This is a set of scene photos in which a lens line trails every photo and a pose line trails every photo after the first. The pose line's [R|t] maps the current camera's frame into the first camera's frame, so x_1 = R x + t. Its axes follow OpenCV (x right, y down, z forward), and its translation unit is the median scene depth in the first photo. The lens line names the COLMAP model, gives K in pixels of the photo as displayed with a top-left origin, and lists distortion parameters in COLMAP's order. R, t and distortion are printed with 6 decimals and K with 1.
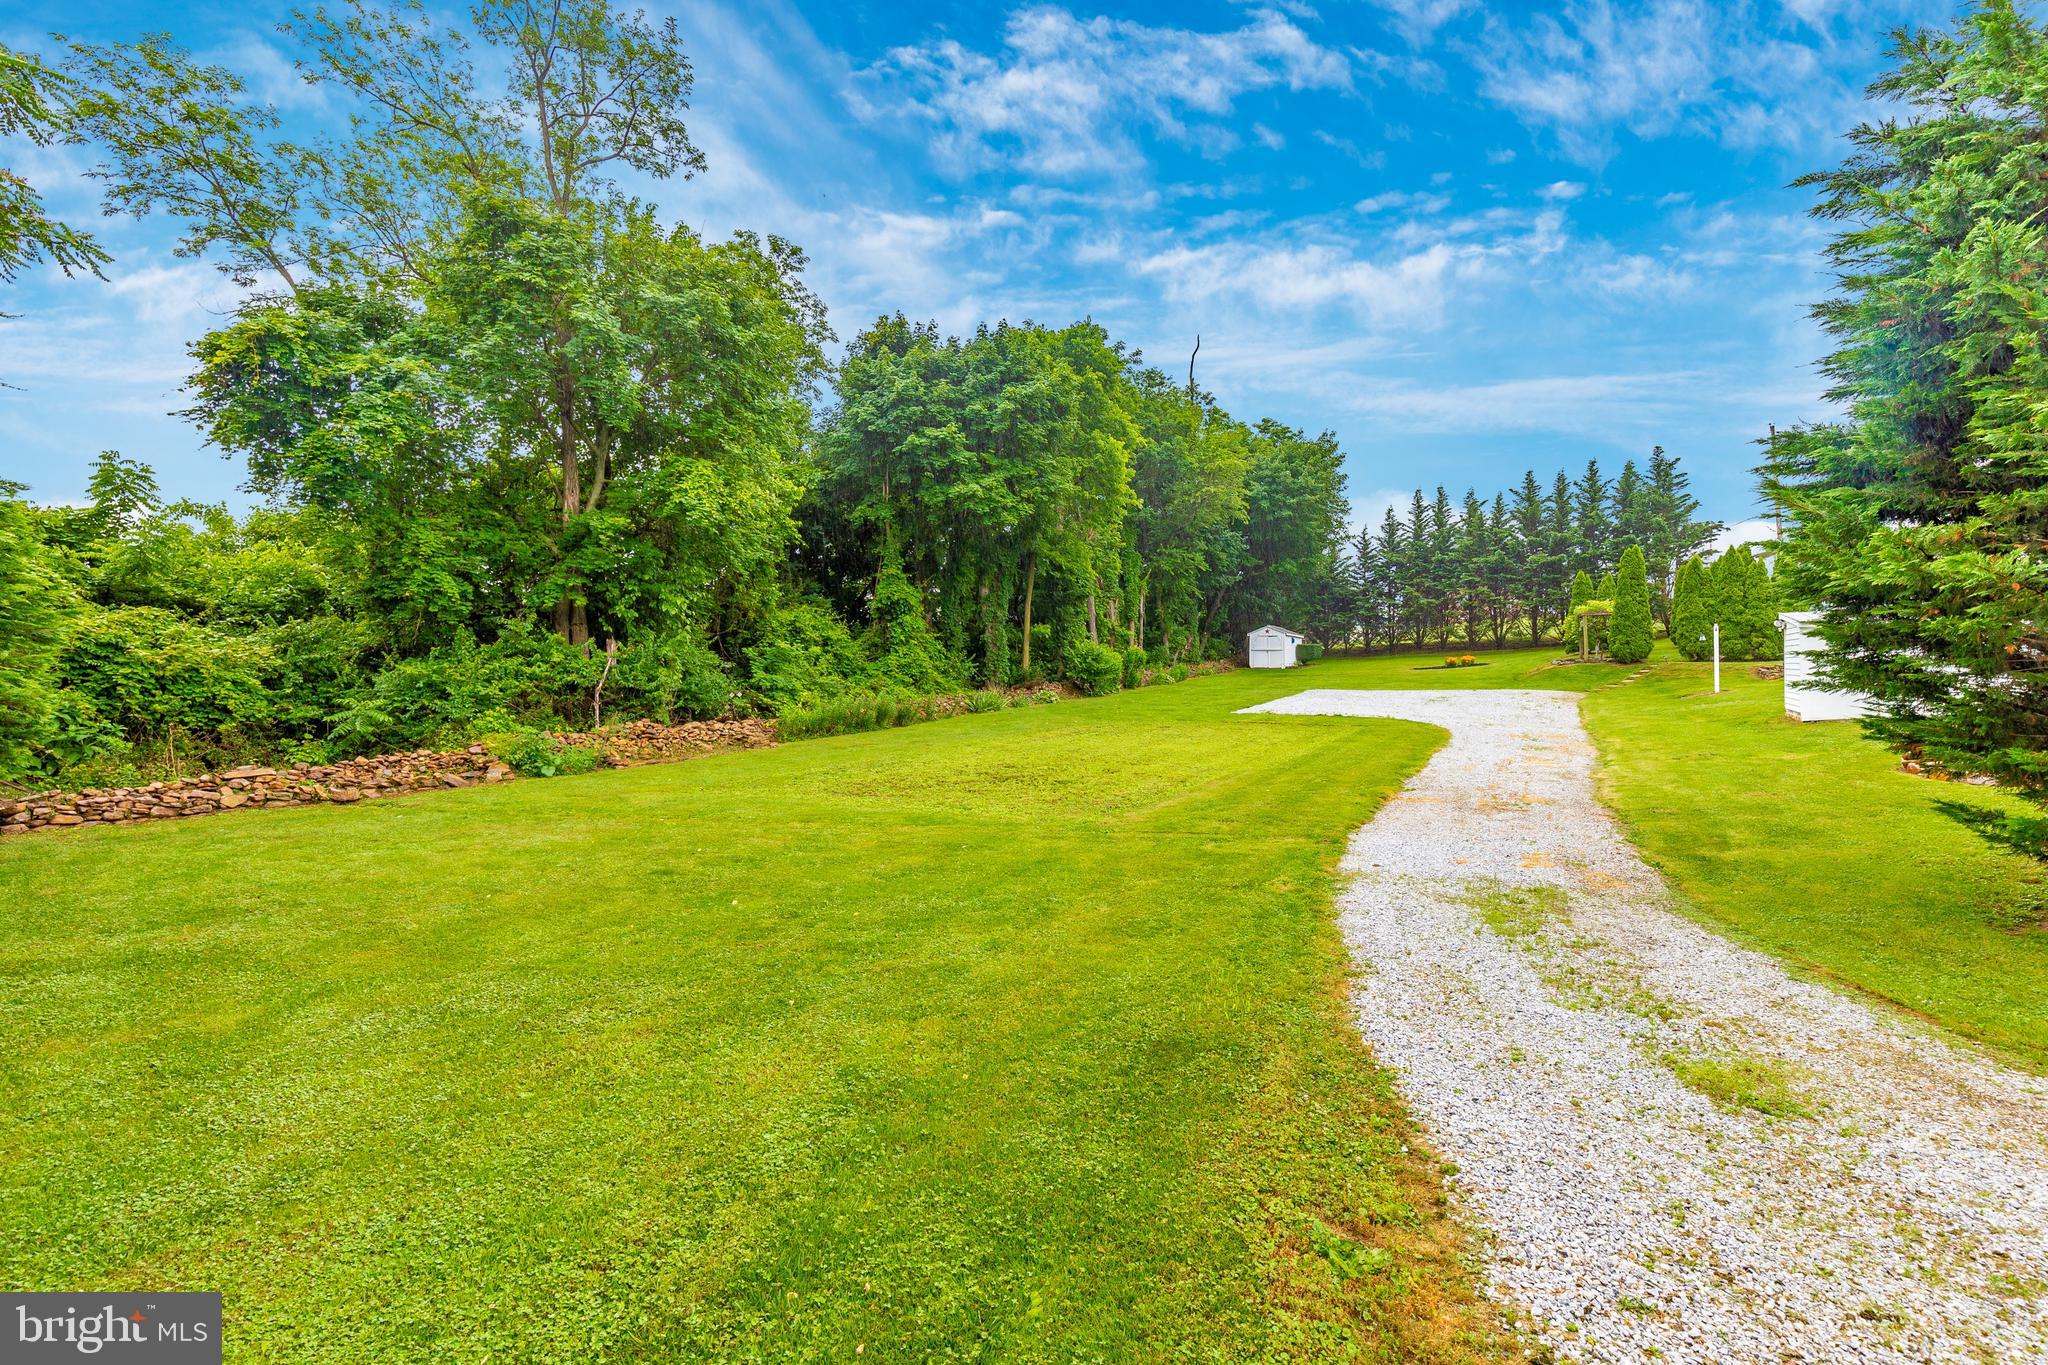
lens RADIAL K [[947.6, 0, 1026.8], [0, 947.6, 676.3], [0, 0, 1]] dist [-0.001466, -0.000920]
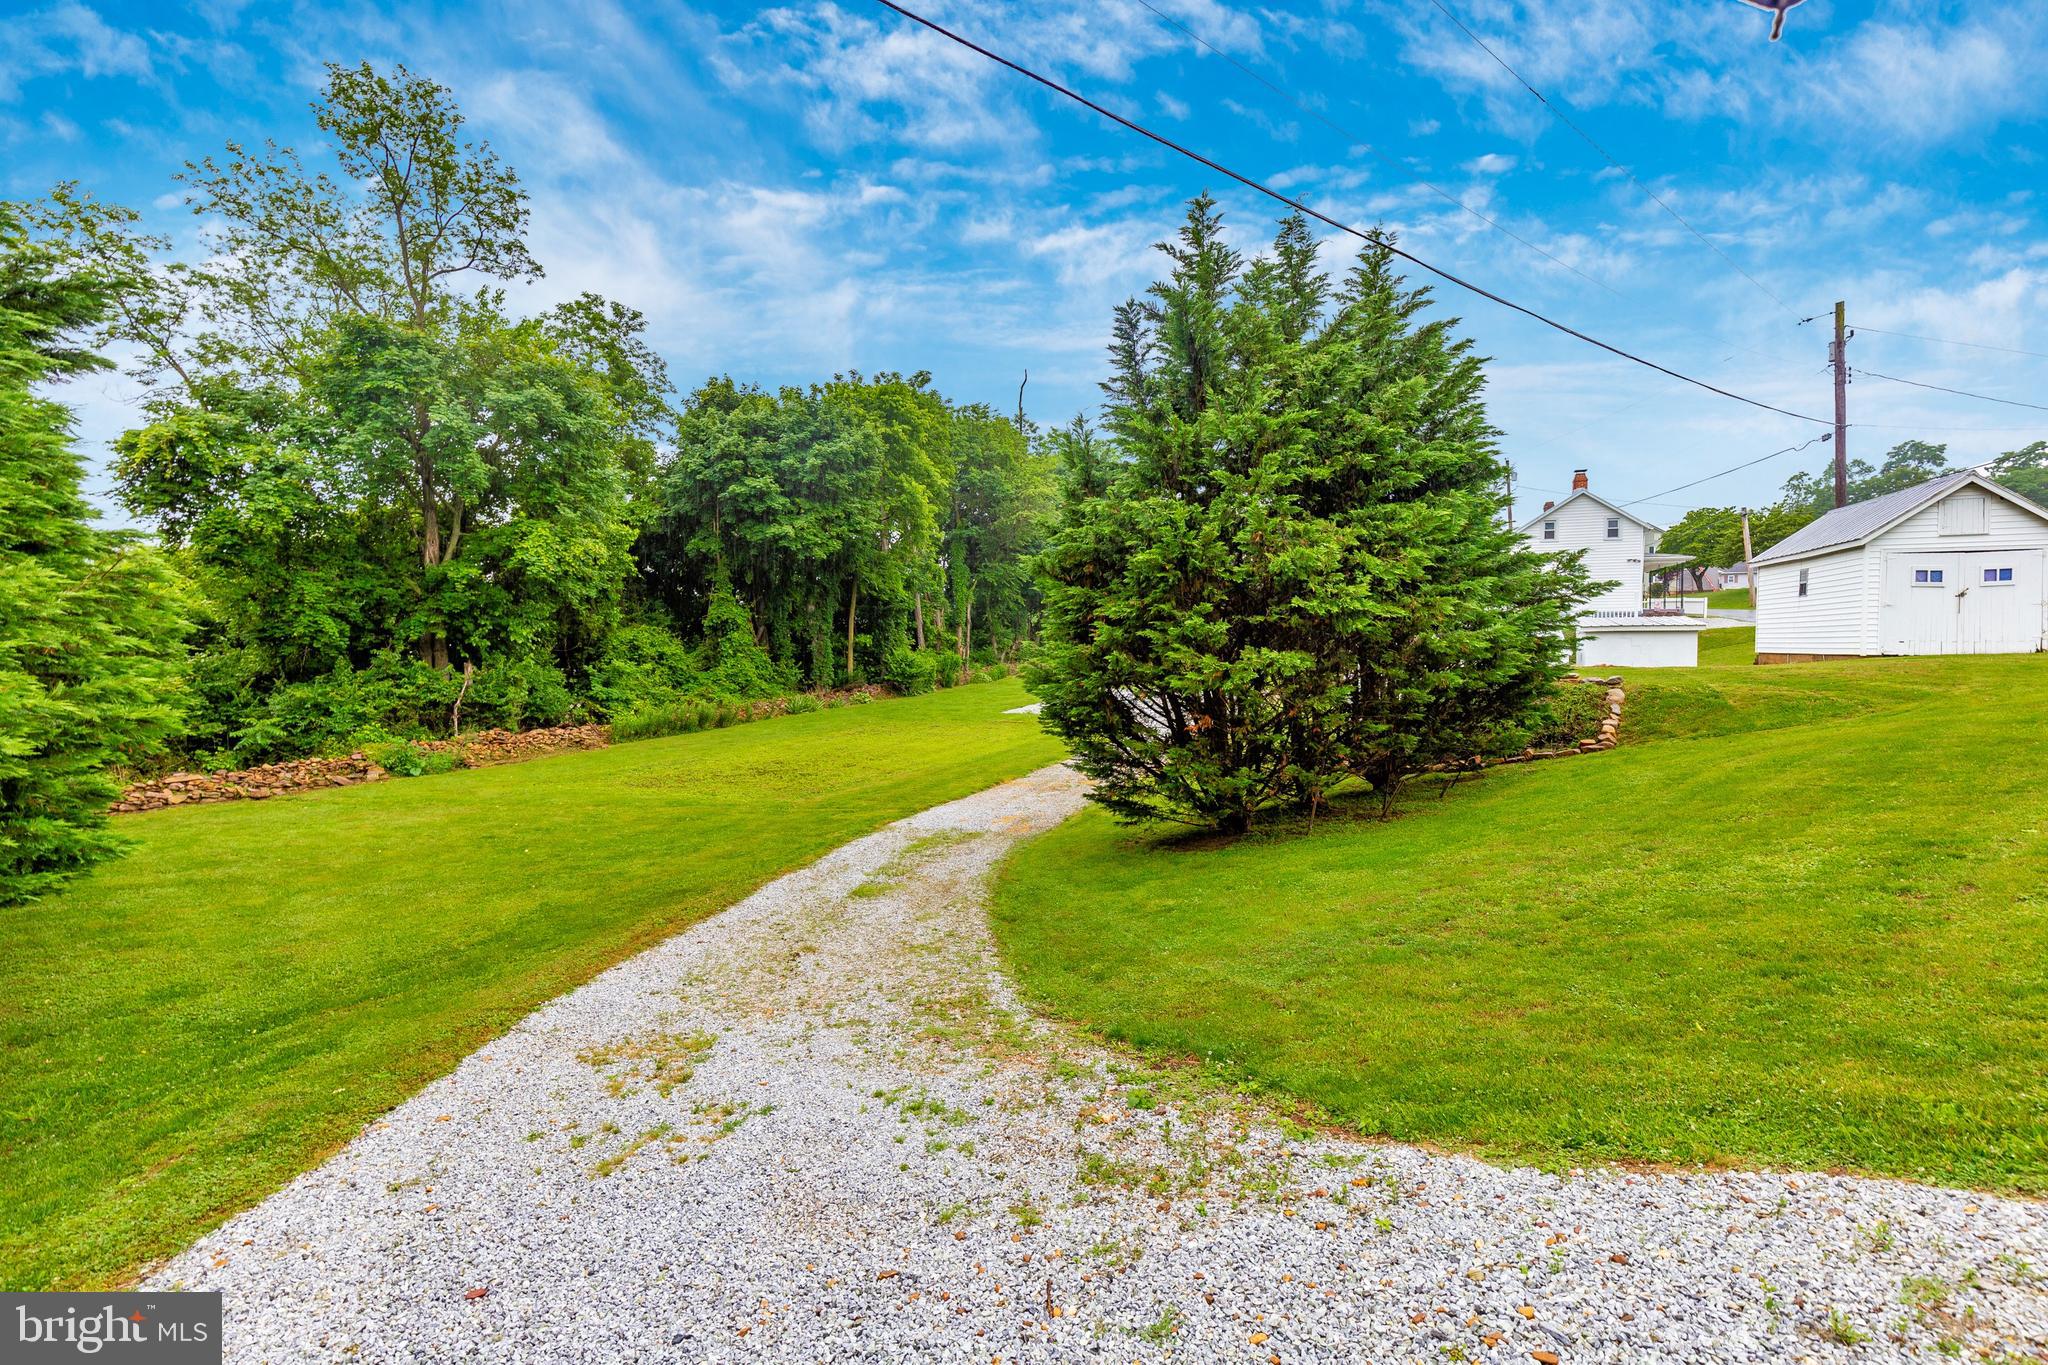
lens RADIAL K [[930.6, 0, 1024.0], [0, 930.6, 682.5], [0, 0, 1]] dist [-0.000370, 0.000049]
pose [[0.993742, -0.003993, 0.111624, 0.148970], [0.001276, 0.999701, 0.024410, -0.042237], [-0.111688, -0.024115, 0.993451, -0.293149]]
